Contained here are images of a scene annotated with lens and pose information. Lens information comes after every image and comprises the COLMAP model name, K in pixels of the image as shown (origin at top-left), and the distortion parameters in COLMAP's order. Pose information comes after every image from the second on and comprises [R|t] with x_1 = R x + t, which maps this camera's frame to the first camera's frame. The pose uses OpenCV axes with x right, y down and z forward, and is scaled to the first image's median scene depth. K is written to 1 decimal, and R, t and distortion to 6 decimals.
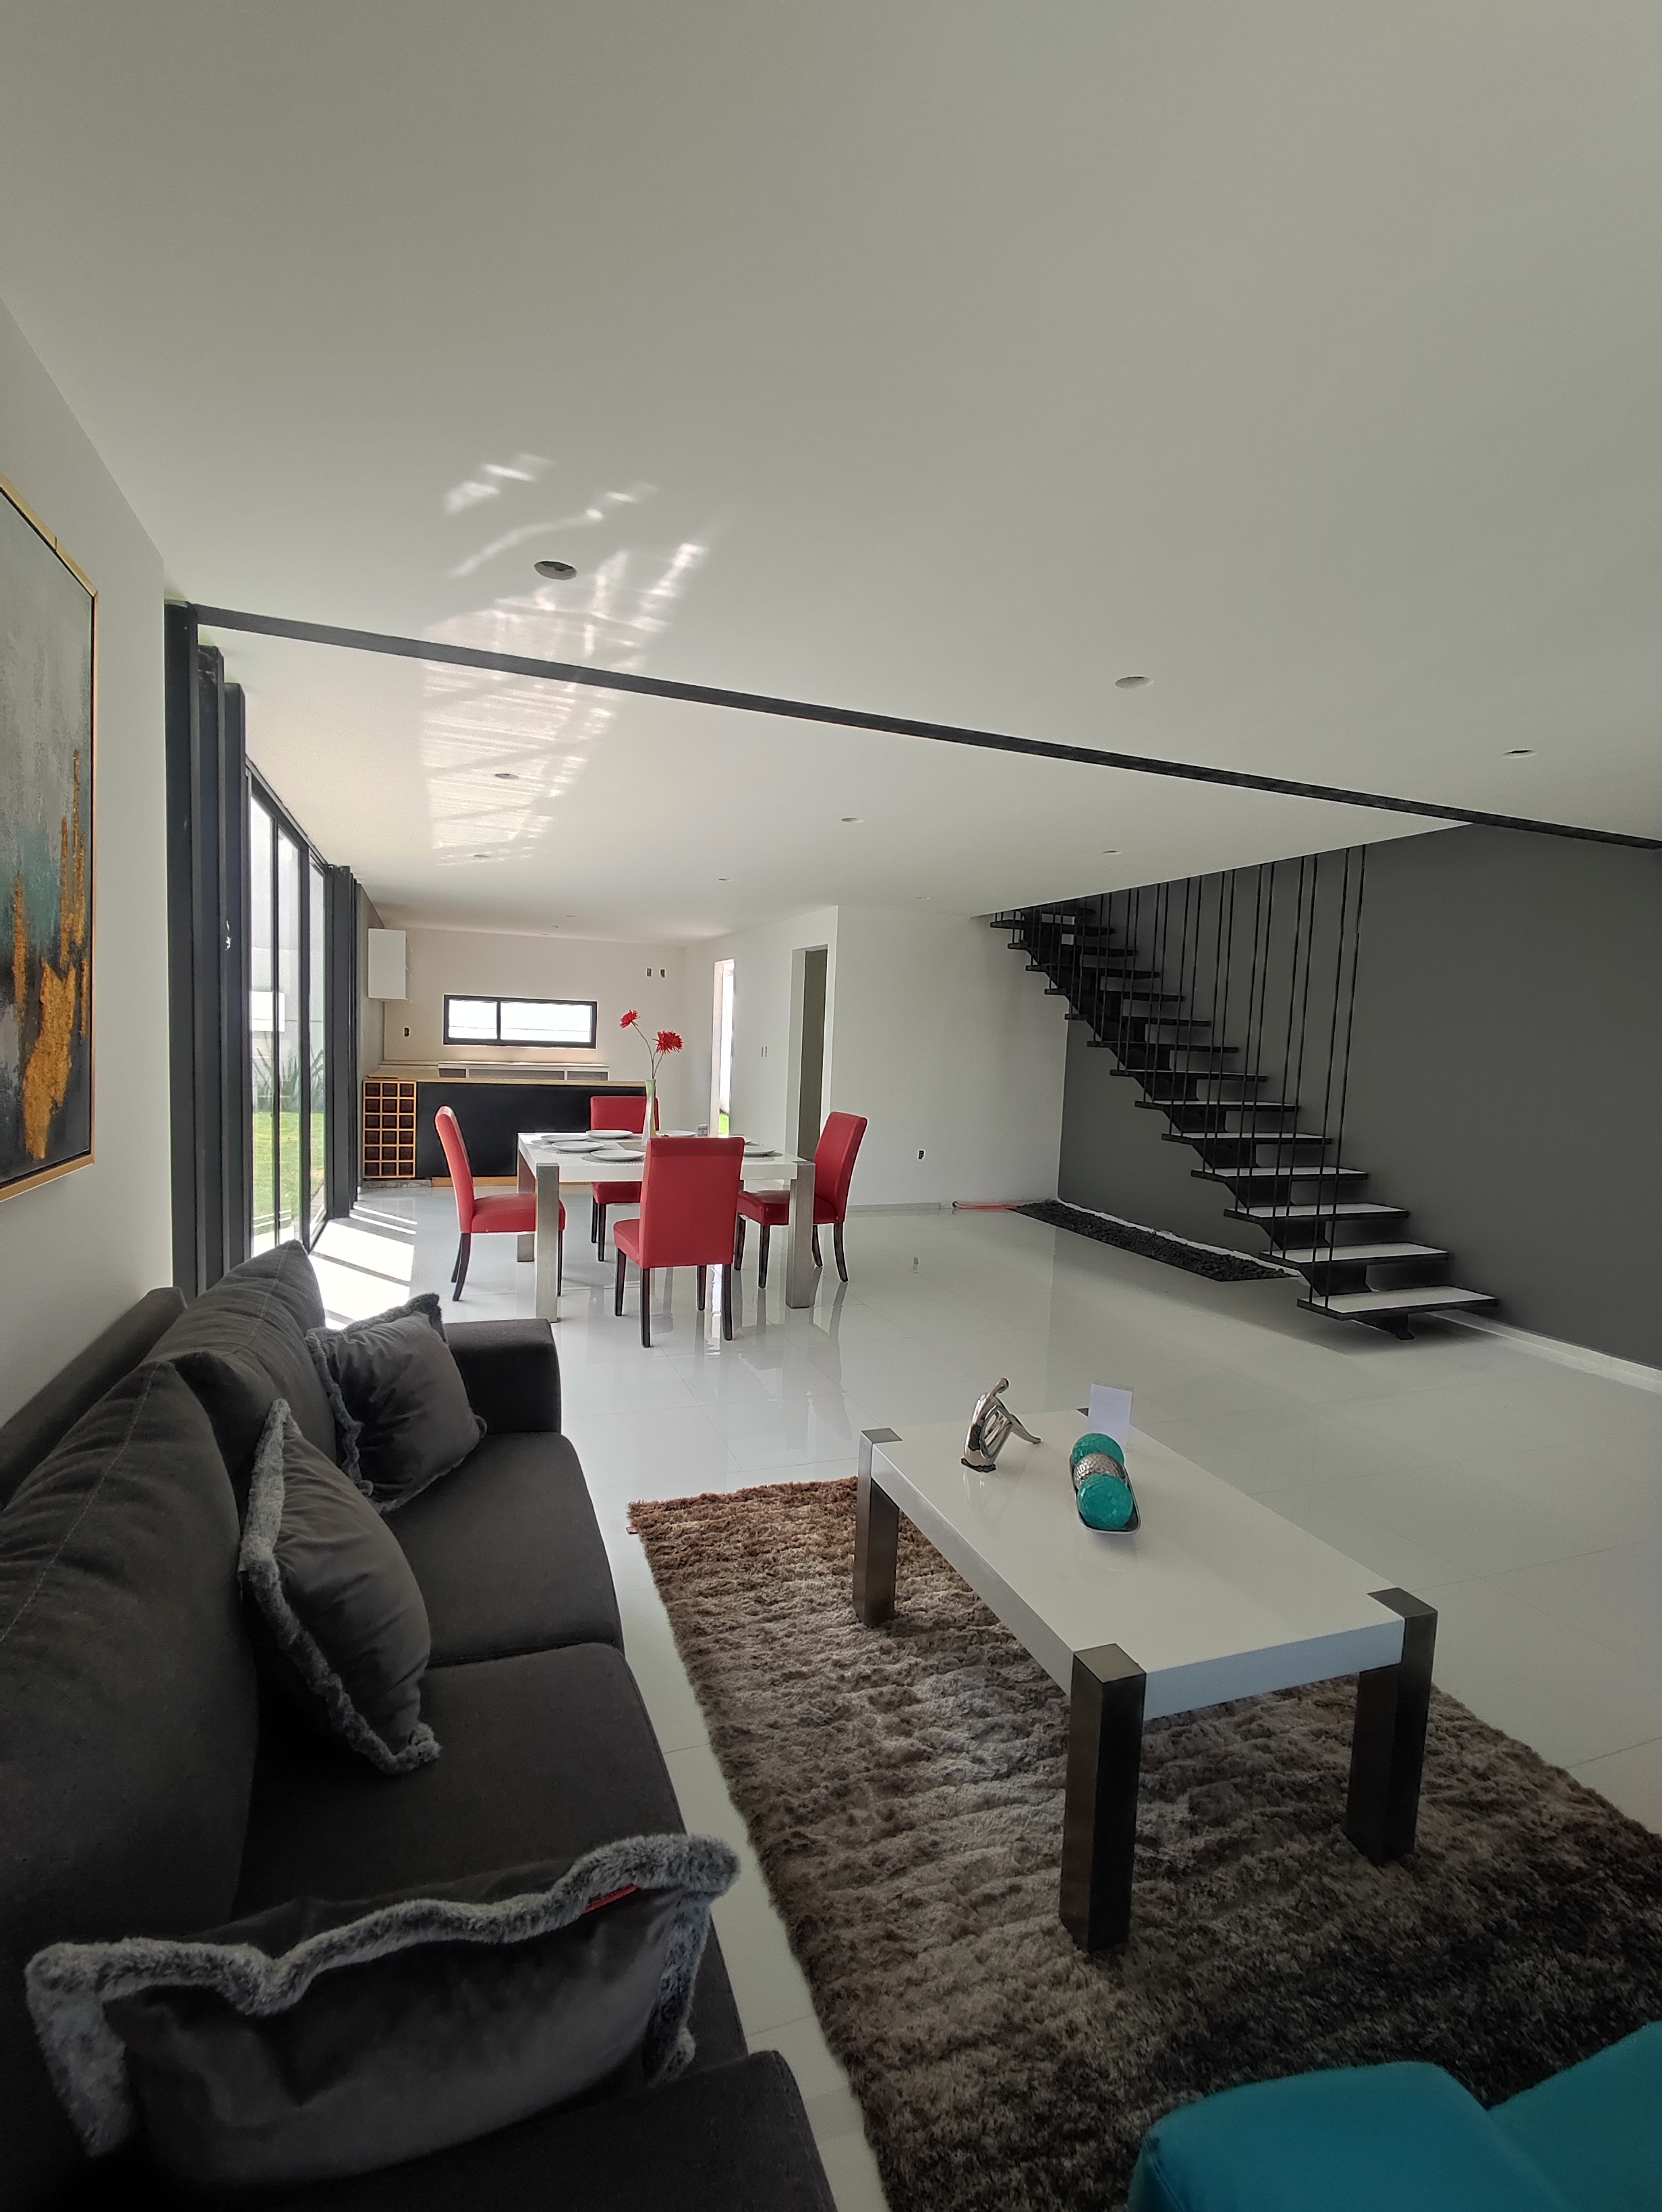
lens RADIAL K [[1010.8, 0, 832.3], [0, 1010.8, 1107.5], [0, 0, 1]] dist [-0.003972, -0.000475]
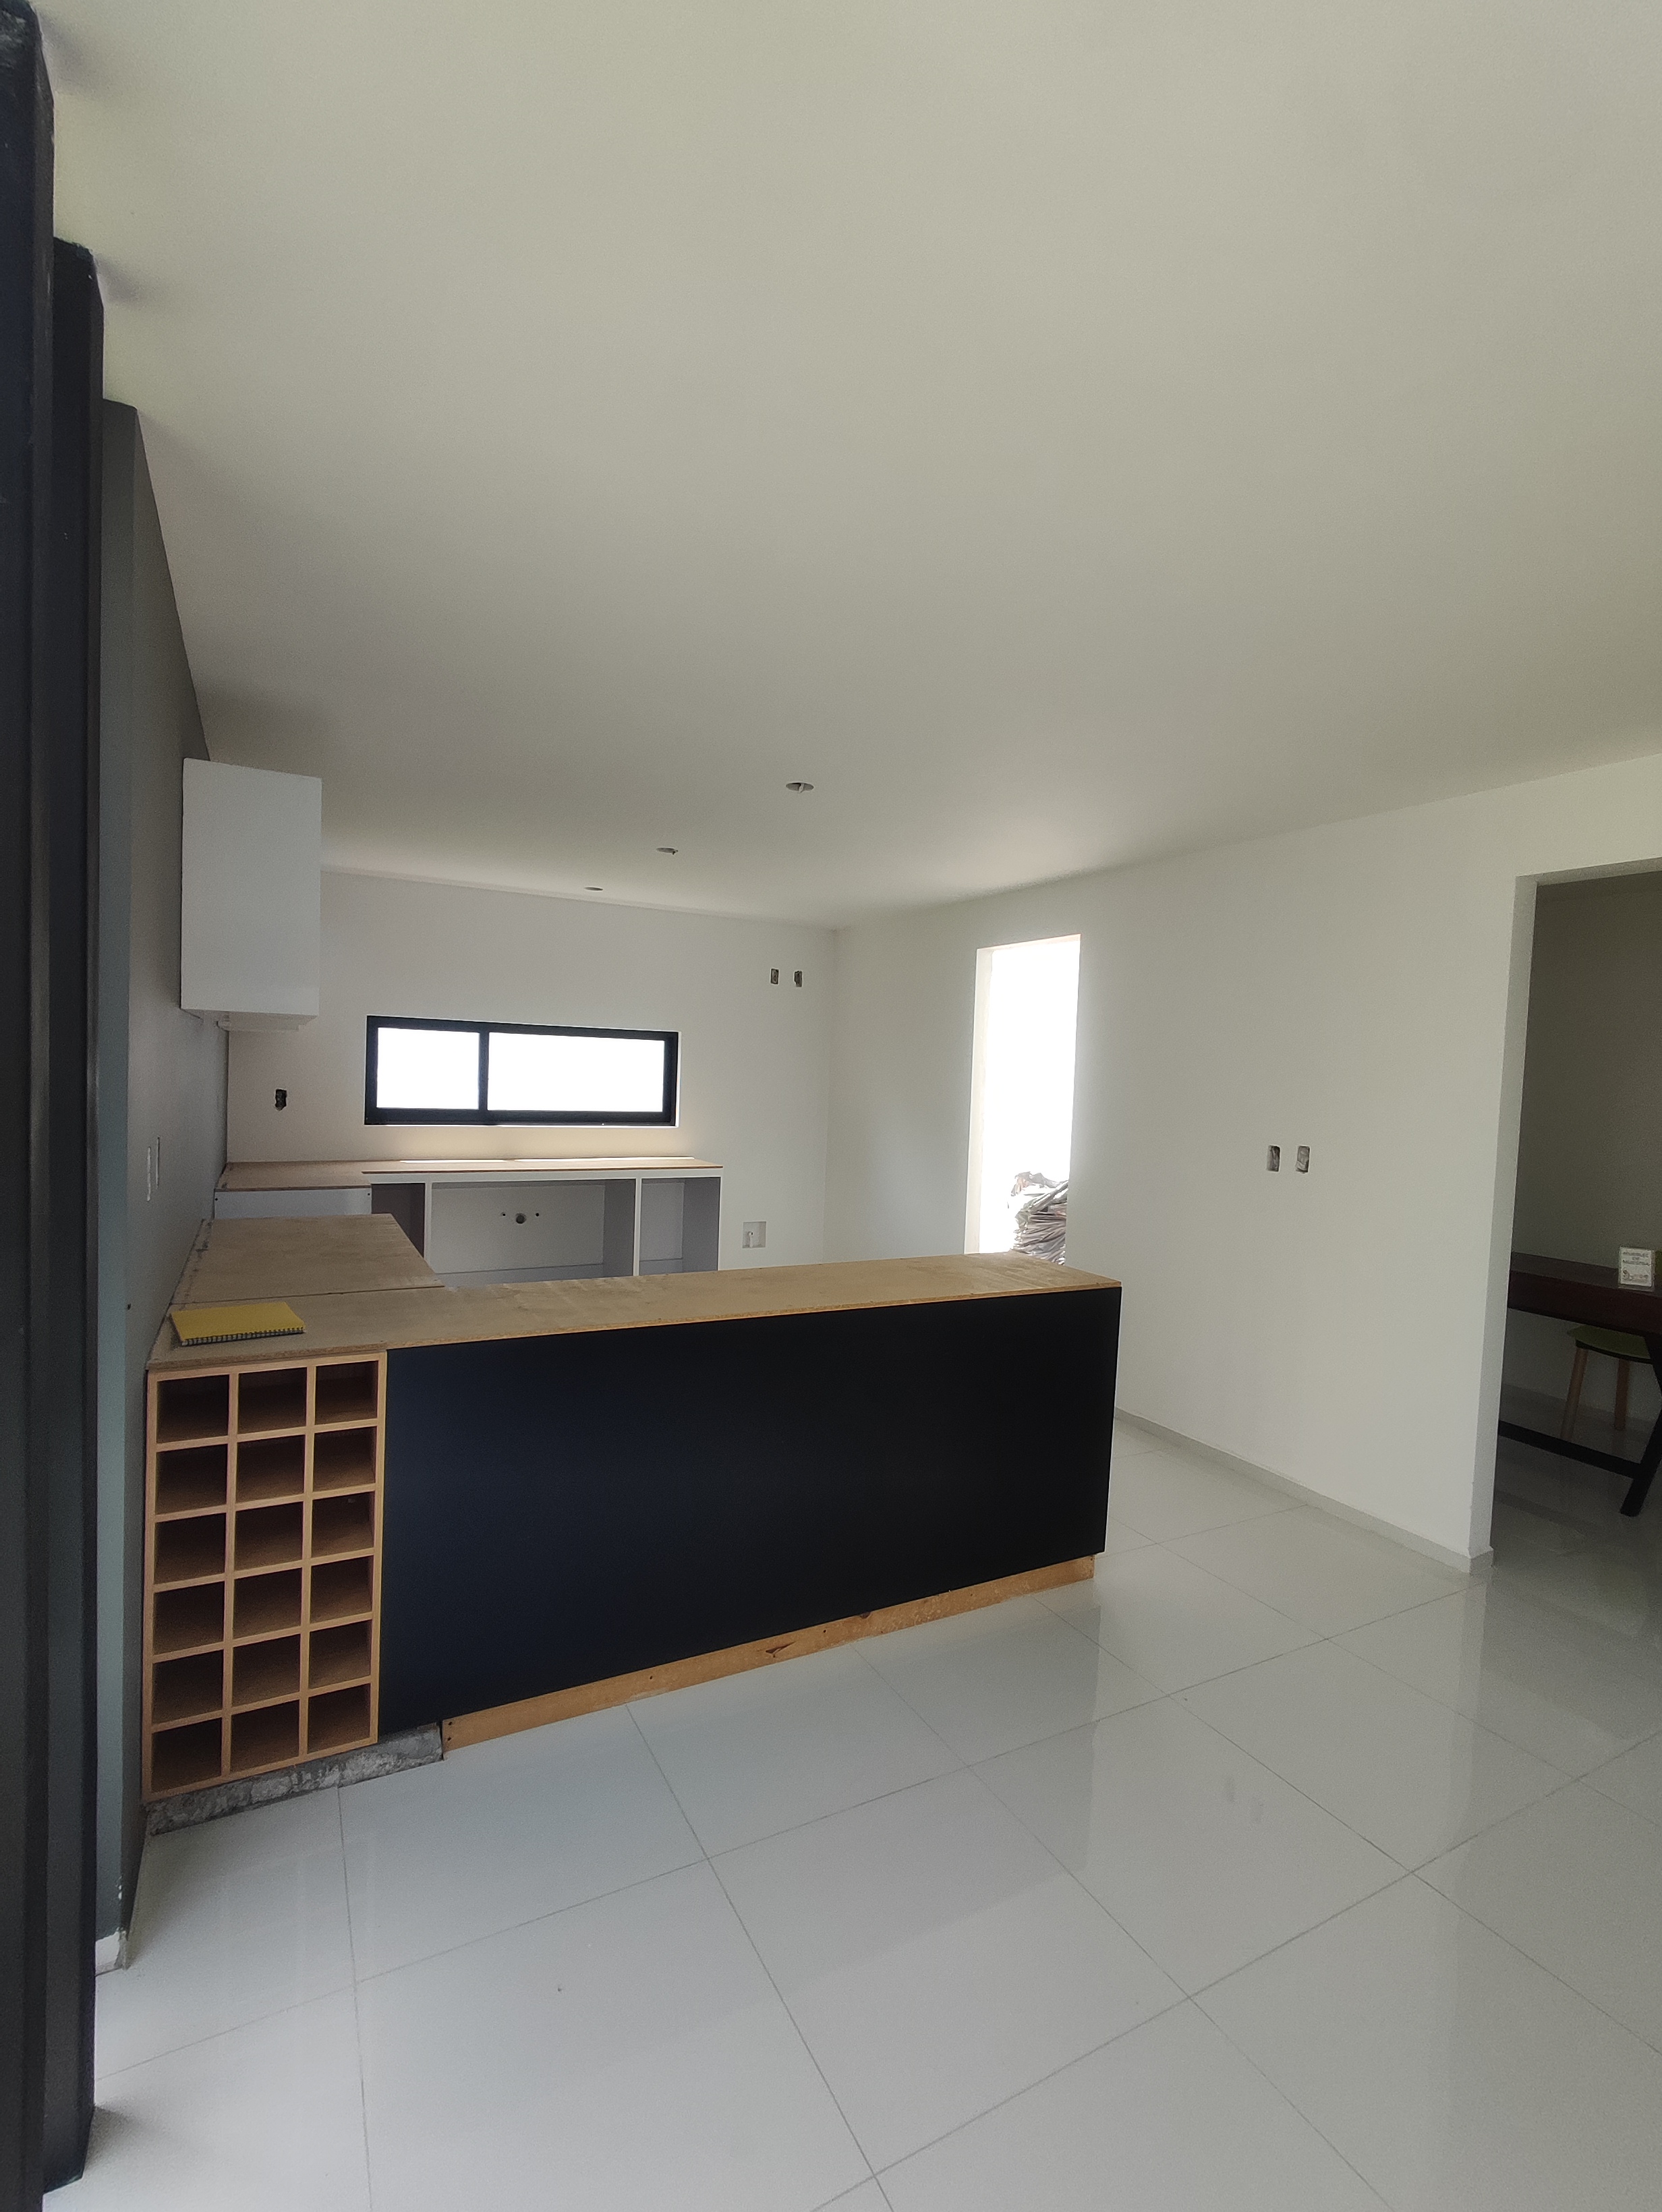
lens RADIAL K [[1010.8, 0, 829.8], [0, 1010.8, 1106.6], [0, 0, 1]] dist [-0.003972, -0.000475]
pose [[0.991336, -0.004236, 0.131285, -0.232056], [0.008219, 0.999522, -0.029816, -0.053688], [-0.131096, 0.030636, 0.990896, 0.509847]]
